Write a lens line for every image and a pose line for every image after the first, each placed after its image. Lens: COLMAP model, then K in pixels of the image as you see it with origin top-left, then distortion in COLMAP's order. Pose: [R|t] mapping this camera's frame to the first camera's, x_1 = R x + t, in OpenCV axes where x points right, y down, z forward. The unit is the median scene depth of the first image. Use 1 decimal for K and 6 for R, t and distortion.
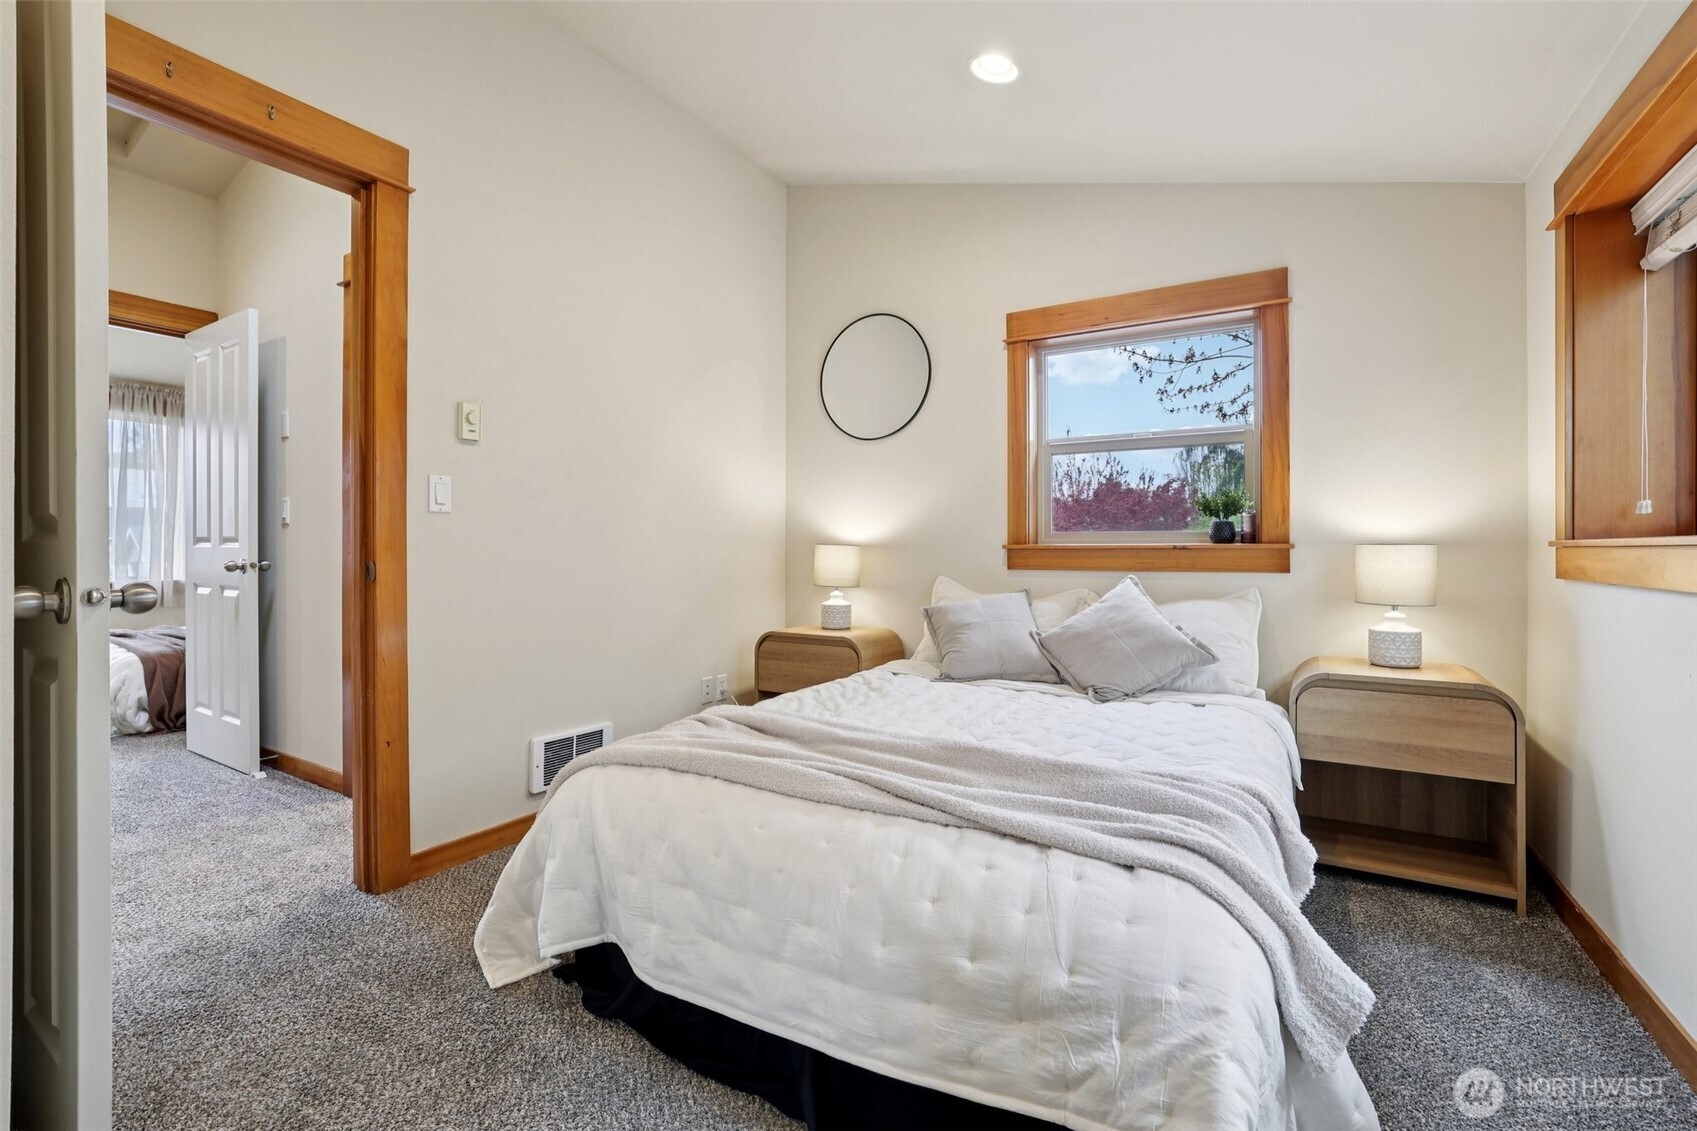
lens RADIAL K [[737.2, 0, 850.5], [0, 737.2, 557.5], [0, 0, 1]] dist [-0.039900, 0.019630]
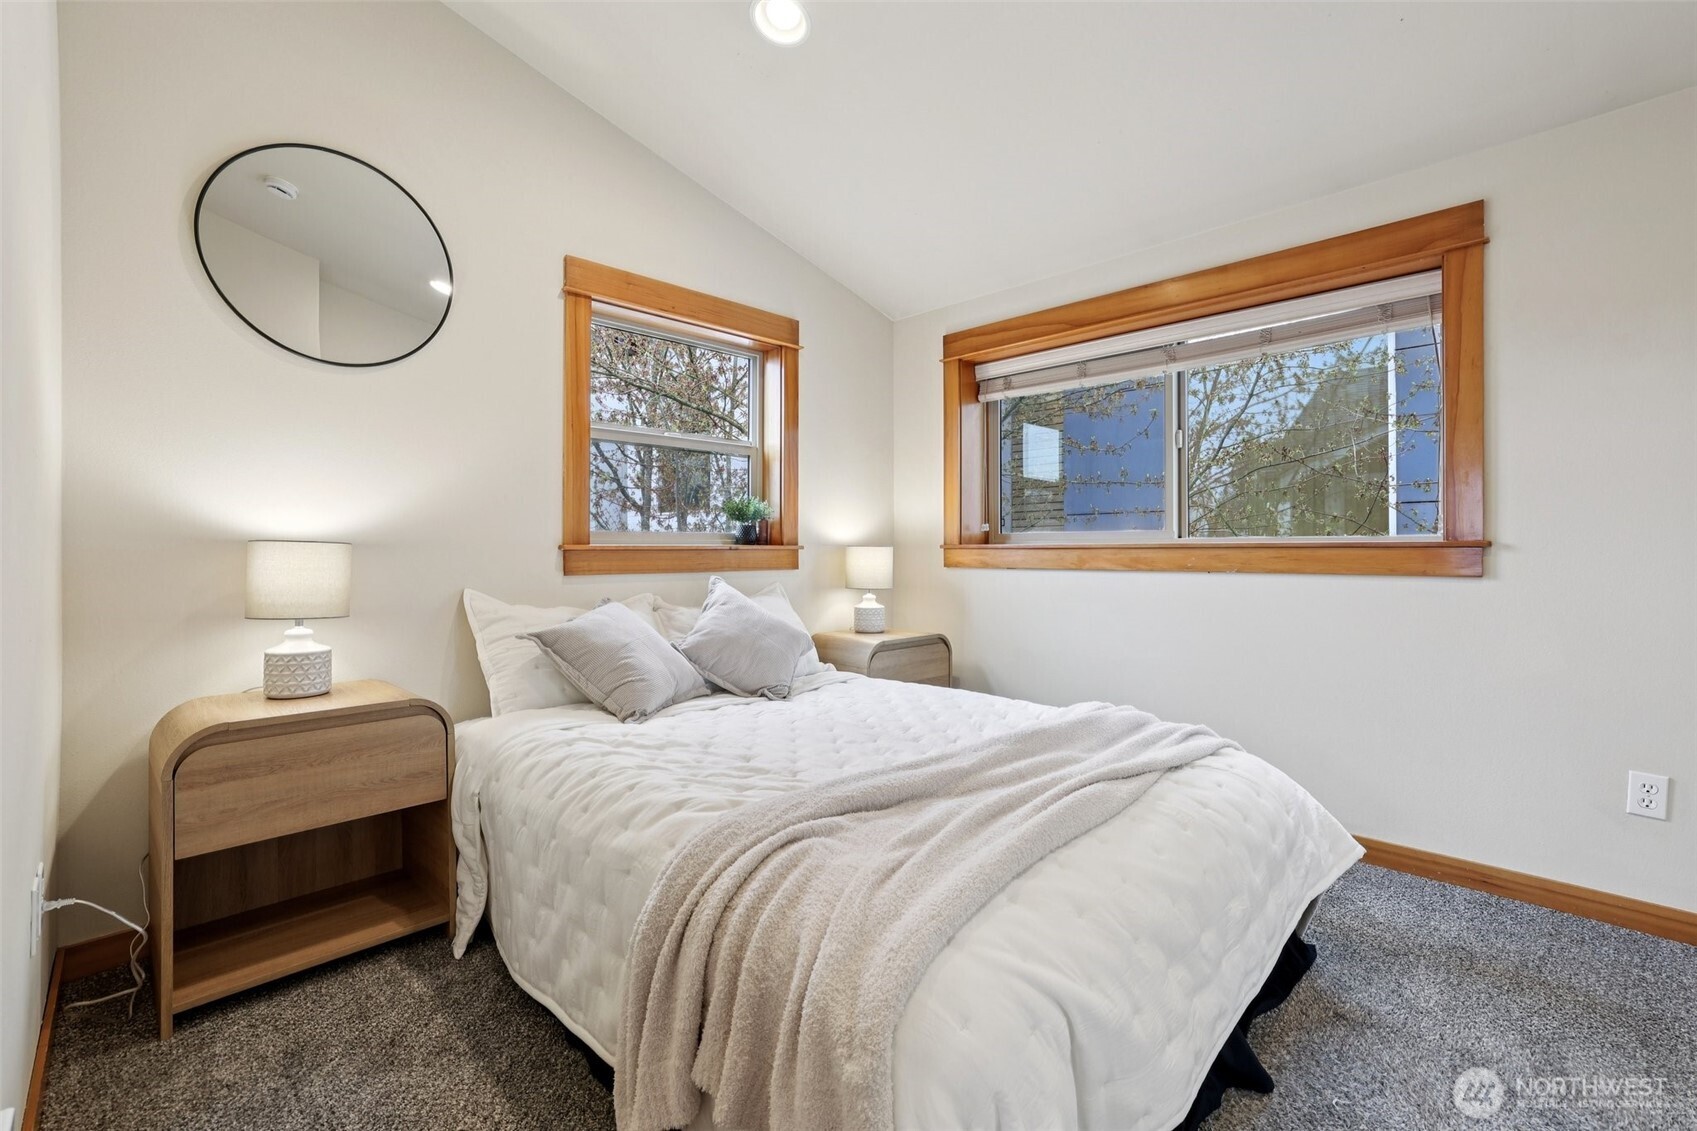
lens RADIAL K [[745.8, 0, 843.2], [0, 745.8, 525.9], [0, 0, 1]] dist [0.032459, 0.000026]
pose [[0.247513, 0.039642, 0.968073, -0.558967], [0.021310, 0.998698, -0.046345, 0.007234], [-0.968650, 0.032101, 0.246346, 0.585824]]
